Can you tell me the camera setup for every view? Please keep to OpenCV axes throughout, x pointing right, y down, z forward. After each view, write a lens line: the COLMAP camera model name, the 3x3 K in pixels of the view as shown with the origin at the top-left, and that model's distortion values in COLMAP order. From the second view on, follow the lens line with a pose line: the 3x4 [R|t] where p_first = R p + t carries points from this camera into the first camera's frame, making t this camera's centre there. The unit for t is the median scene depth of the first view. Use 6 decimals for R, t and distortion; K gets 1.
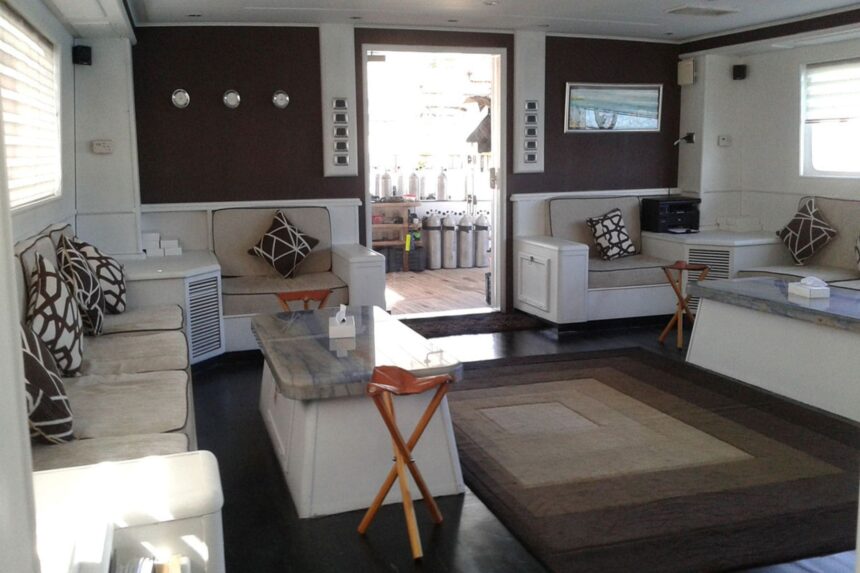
lens RADIAL K [[801.8, 0, 433.2], [0, 801.8, 284.7], [0, 0, 1]] dist [0.037436, 0.000000]
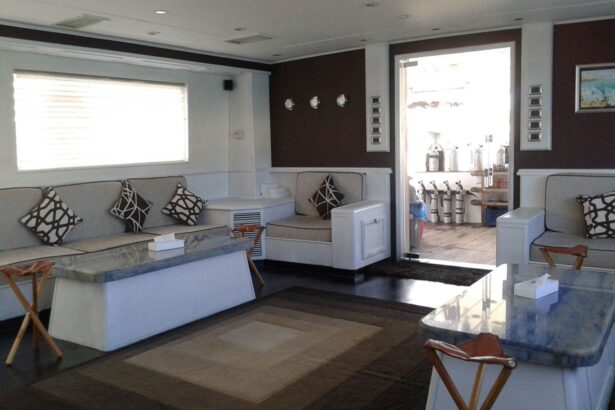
lens RADIAL K [[573.4, 0, 308.2], [0, 573.4, 205.3], [0, 0, 1]] dist [0.037436, 0.000000]
pose [[0.615665, 0.088162, -0.783060, 0.607373], [-0.108895, 0.993706, 0.026261, -0.056448], [0.780447, 0.069104, 0.621391, 0.295903]]
